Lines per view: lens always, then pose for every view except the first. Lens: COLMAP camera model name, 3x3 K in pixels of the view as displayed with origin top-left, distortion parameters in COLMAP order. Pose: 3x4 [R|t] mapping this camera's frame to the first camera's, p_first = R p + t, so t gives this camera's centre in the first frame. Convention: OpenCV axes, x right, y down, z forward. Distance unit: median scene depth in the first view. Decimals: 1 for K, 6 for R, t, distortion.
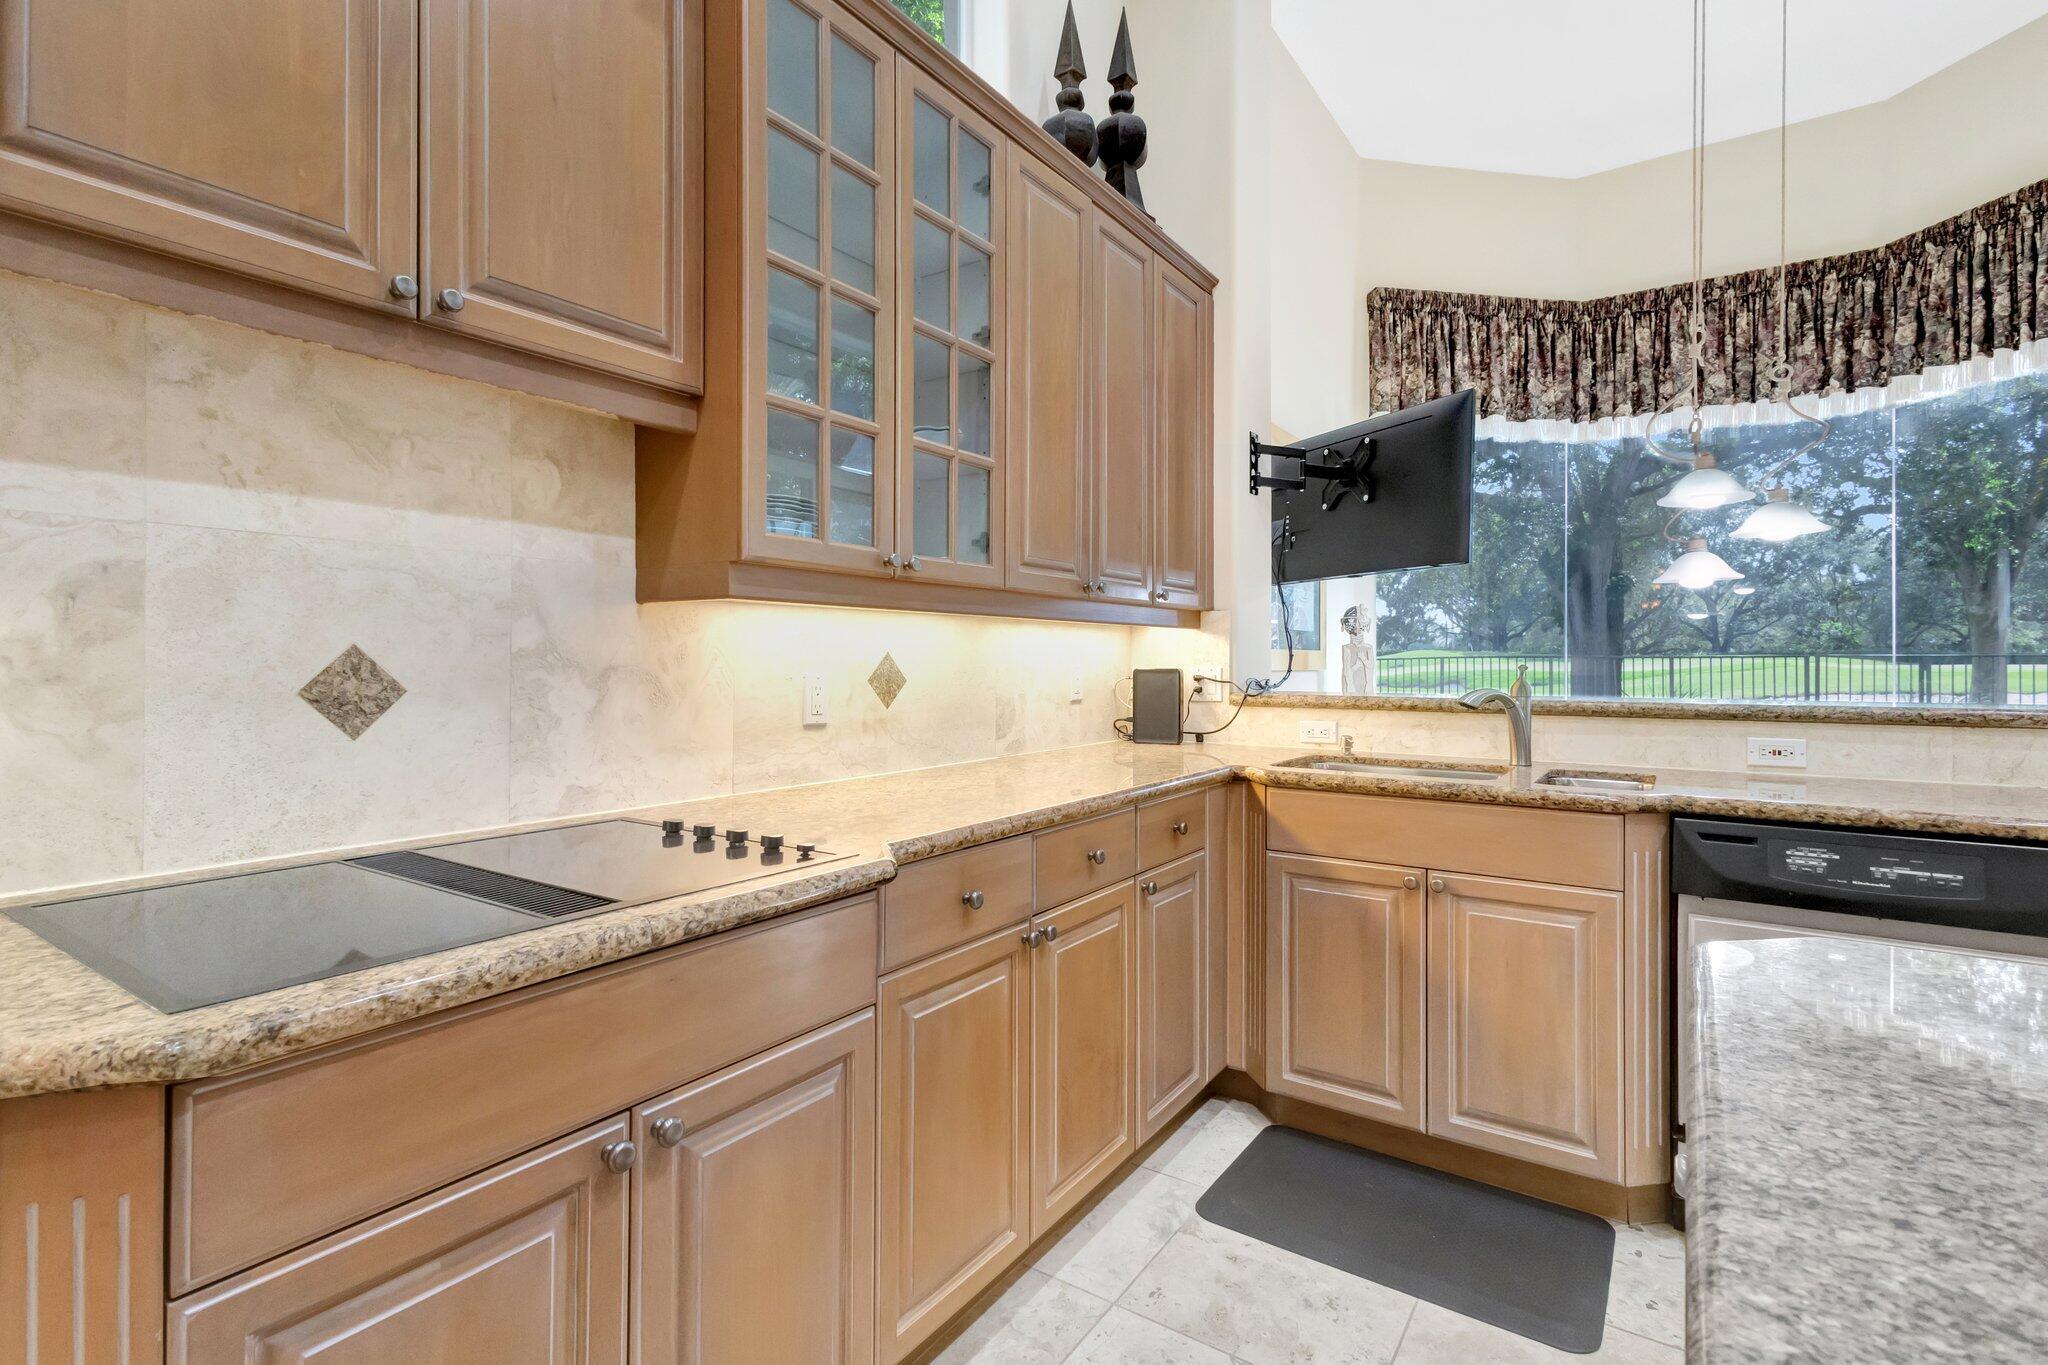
lens RADIAL K [[962.4, 0, 1015.1], [0, 962.4, 662.0], [0, 0, 1]] dist [0.015305, -0.006173]
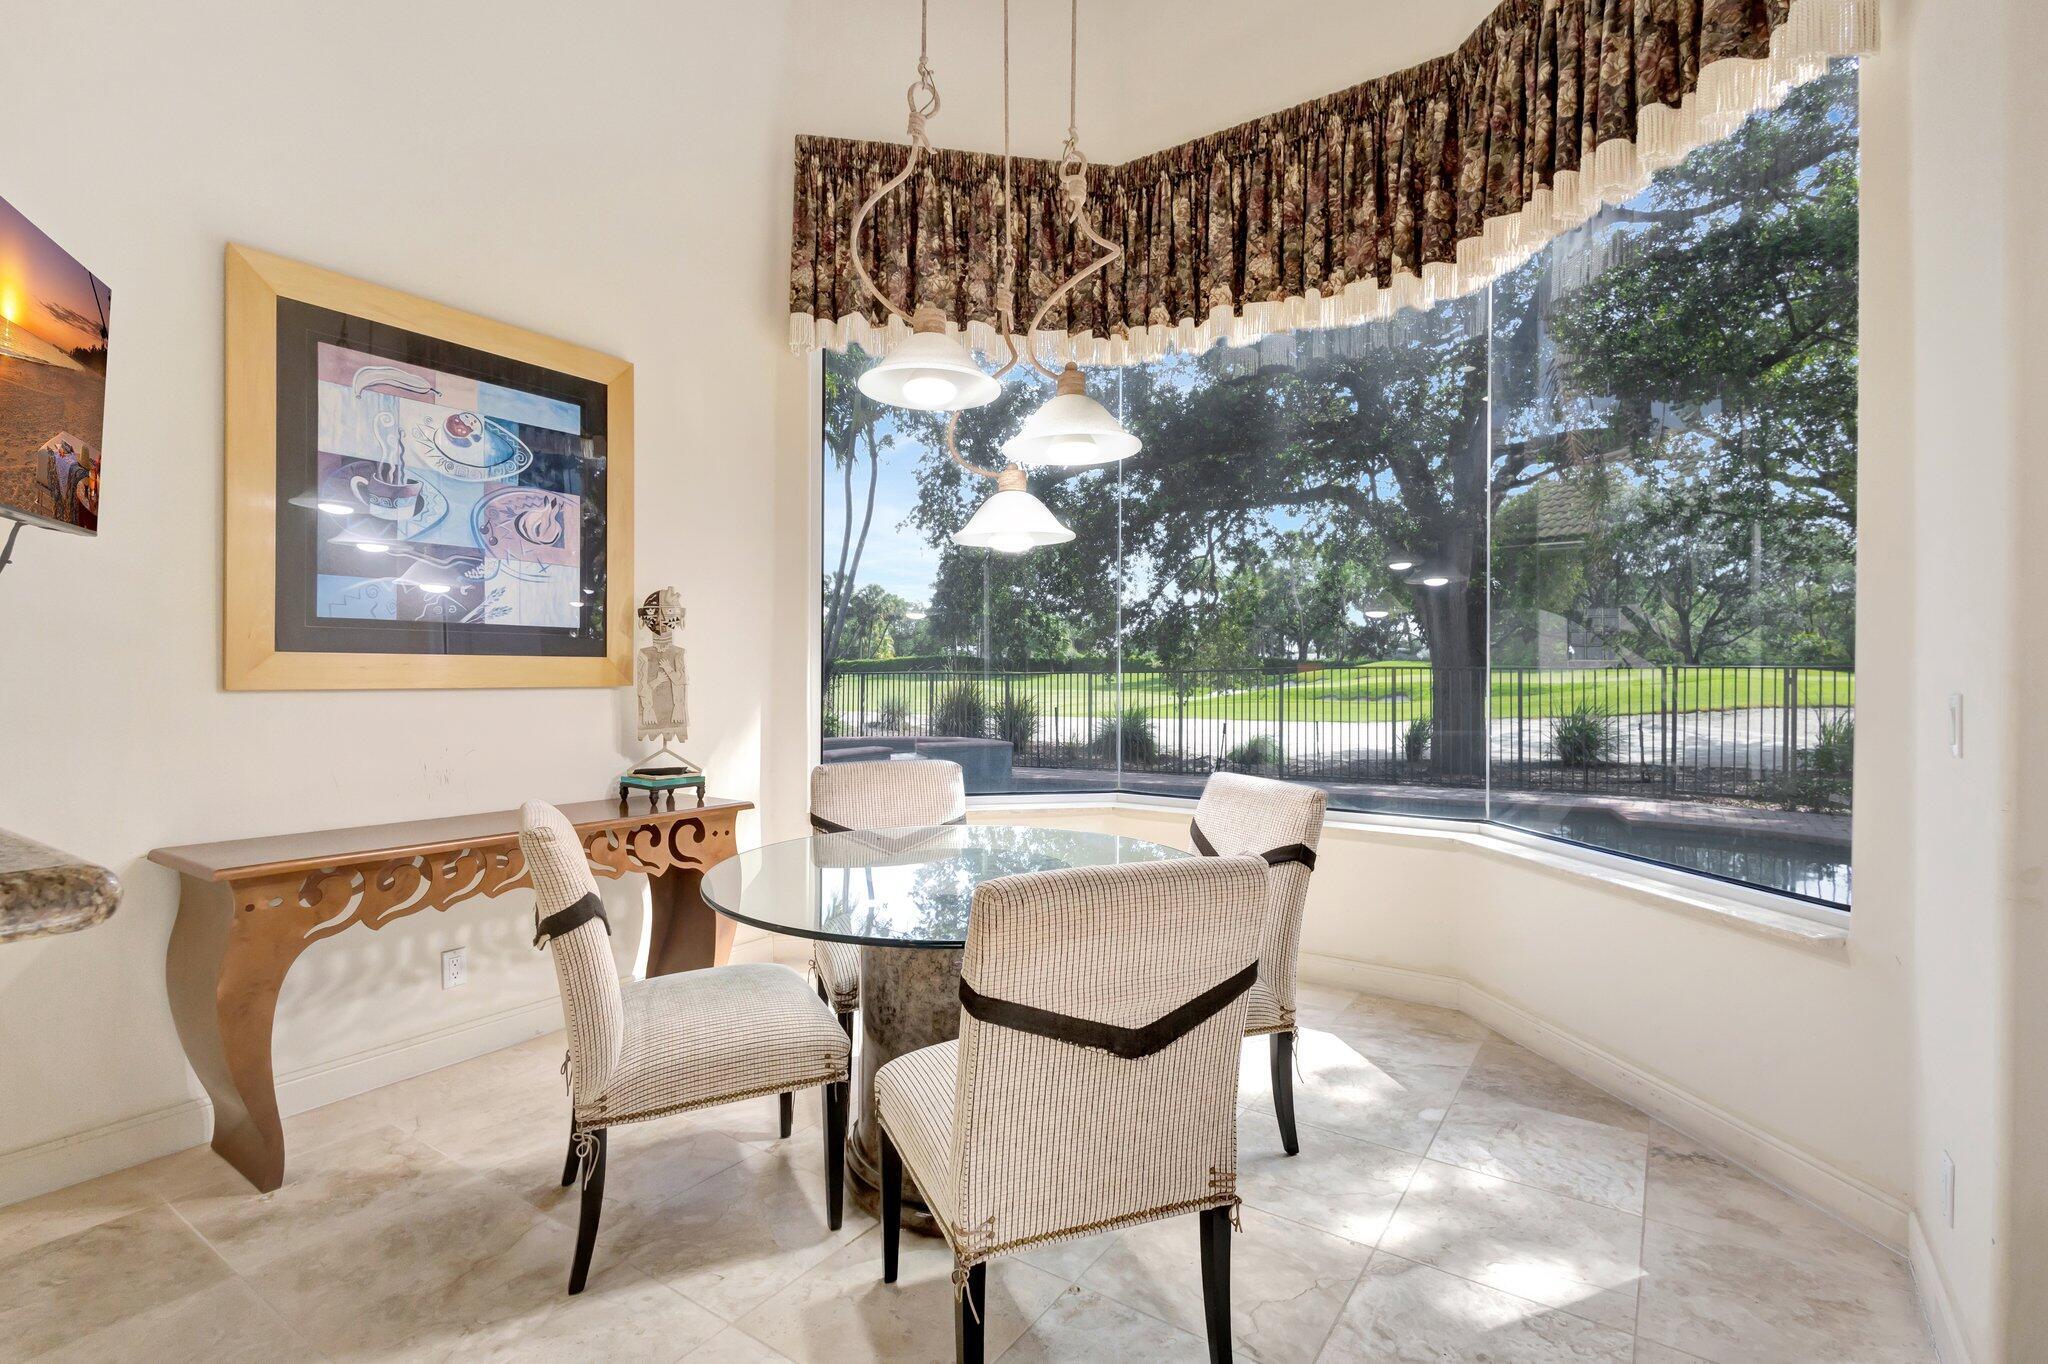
lens RADIAL K [[962.4, 0, 1008.6], [0, 962.4, 668.2], [0, 0, 1]] dist [0.015305, -0.006173]
pose [[0.999992, 0.003472, 0.001866, 0.602848], [-0.003466, 0.999989, -0.003028, -0.003727], [-0.001876, 0.003022, 0.999994, 0.351148]]
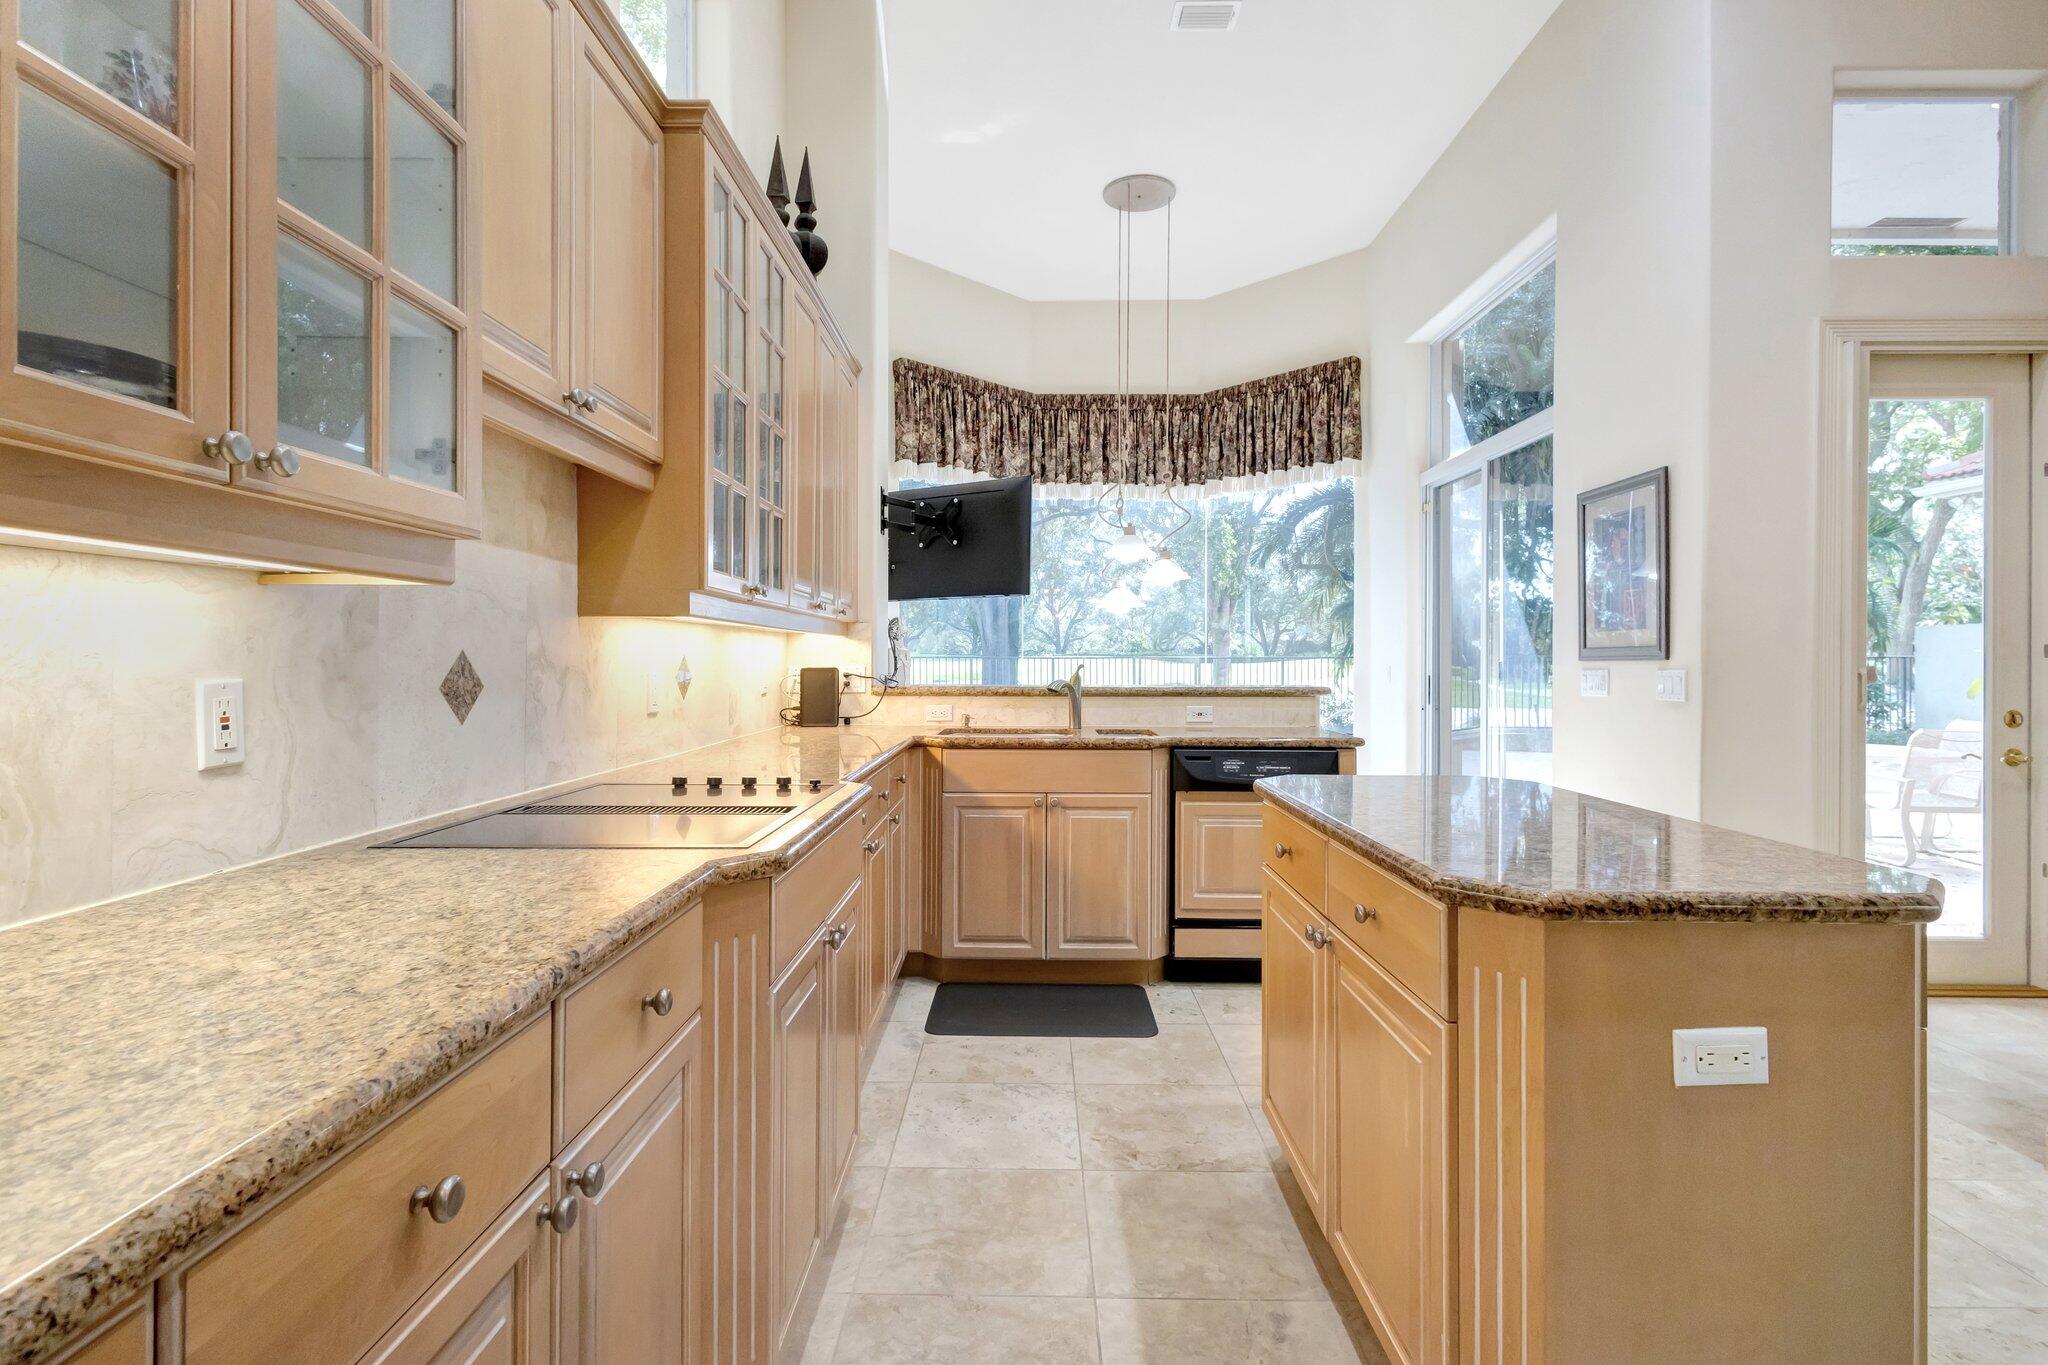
lens RADIAL K [[962.4, 0, 1023.8], [0, 962.4, 667.7], [0, 0, 1]] dist [0.015305, -0.006173]
pose [[0.830708, -0.003197, 0.556699, -0.207356], [-0.000612, 0.999978, 0.006656, -0.000992], [-0.556708, -0.005870, 0.830688, -0.125256]]
